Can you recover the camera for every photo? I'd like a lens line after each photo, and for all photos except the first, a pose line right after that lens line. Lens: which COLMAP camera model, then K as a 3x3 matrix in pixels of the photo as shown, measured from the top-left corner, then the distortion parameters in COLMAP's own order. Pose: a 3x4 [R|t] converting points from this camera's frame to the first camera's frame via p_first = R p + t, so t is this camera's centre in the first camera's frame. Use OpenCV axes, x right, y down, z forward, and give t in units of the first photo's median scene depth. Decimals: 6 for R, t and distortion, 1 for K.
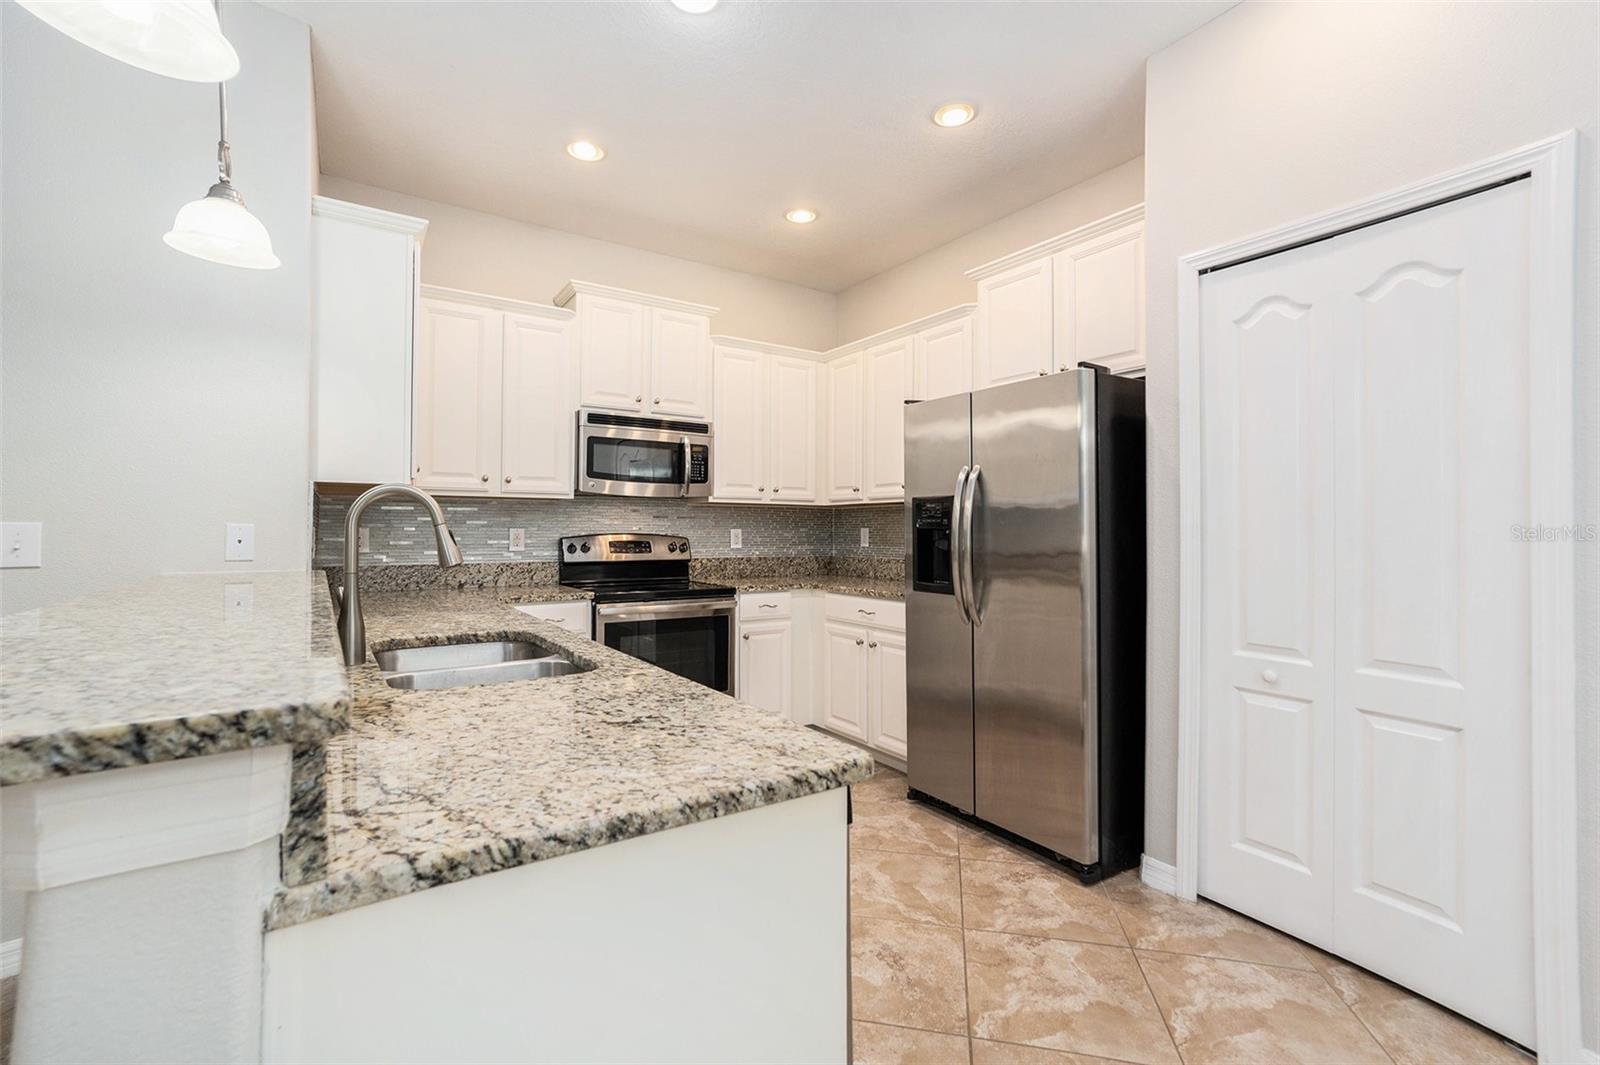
lens RADIAL K [[723.8, 0, 792.3], [0, 723.8, 531.2], [0, 0, 1]] dist [0.008002, 0.001508]
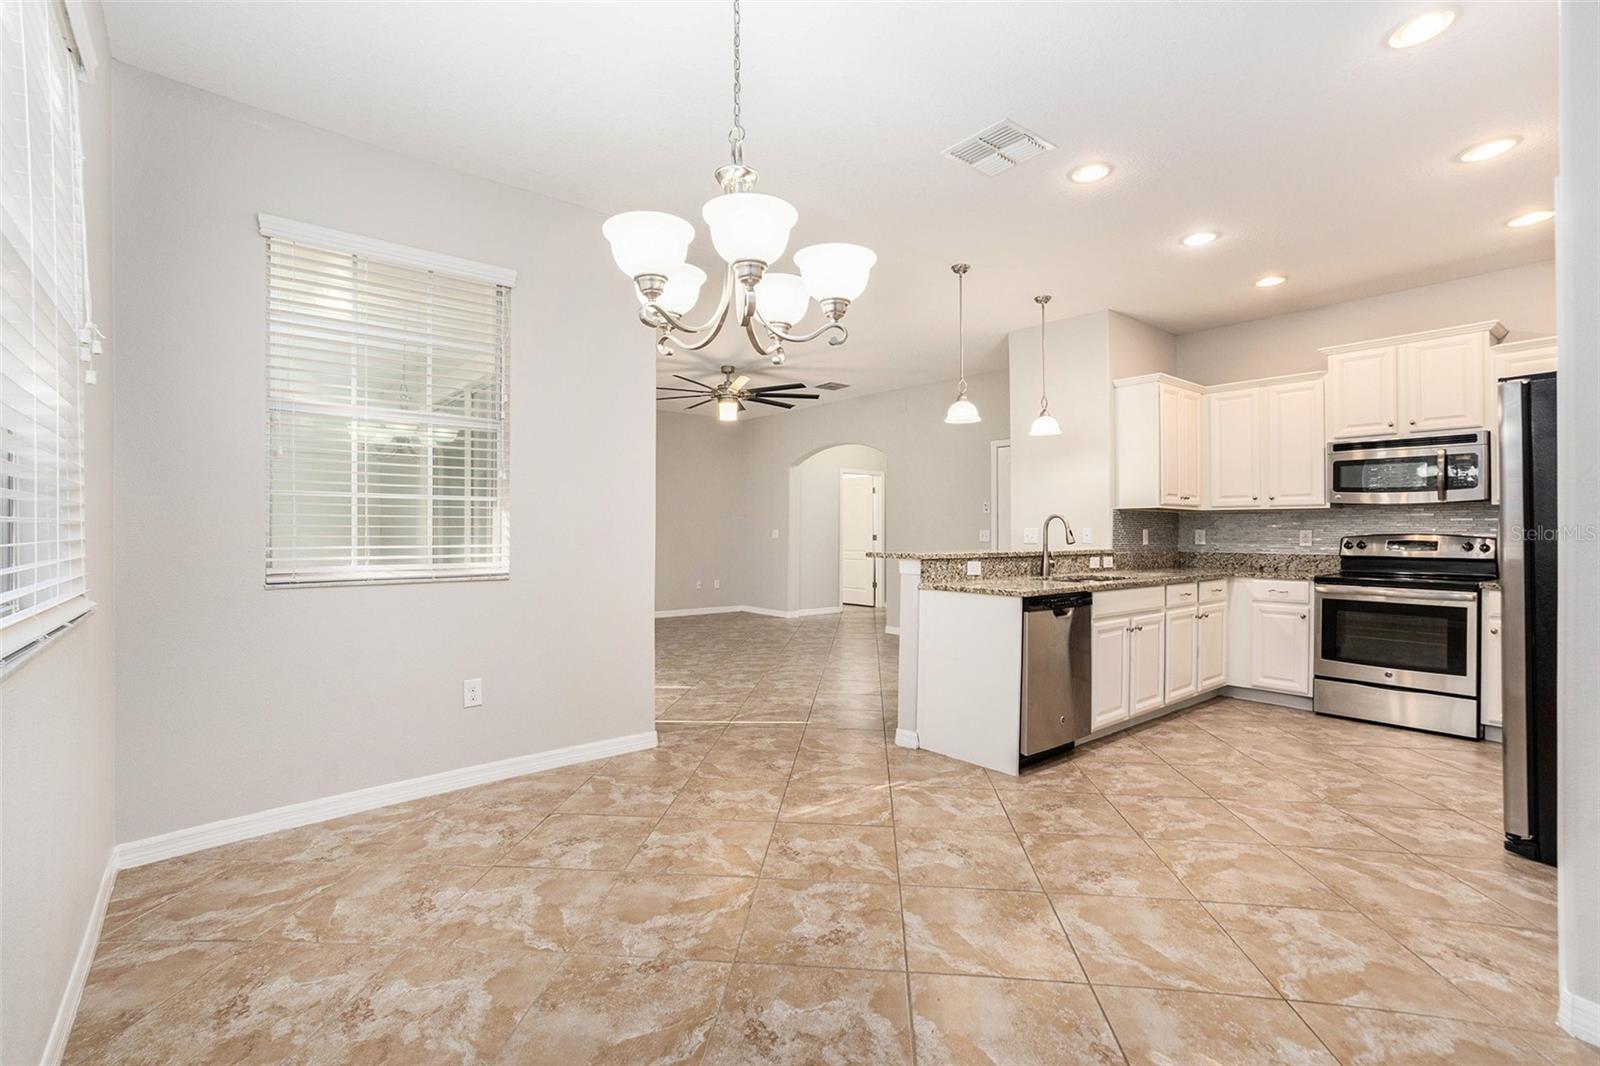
lens RADIAL K [[723.8, 0, 792.1], [0, 723.8, 530.4], [0, 0, 1]] dist [0.008002, 0.001508]
pose [[0.094189, -0.002459, -0.995551, 0.966644], [-0.005887, 0.999978, -0.003027, 0.006917], [0.995537, 0.006145, 0.094173, -0.127834]]
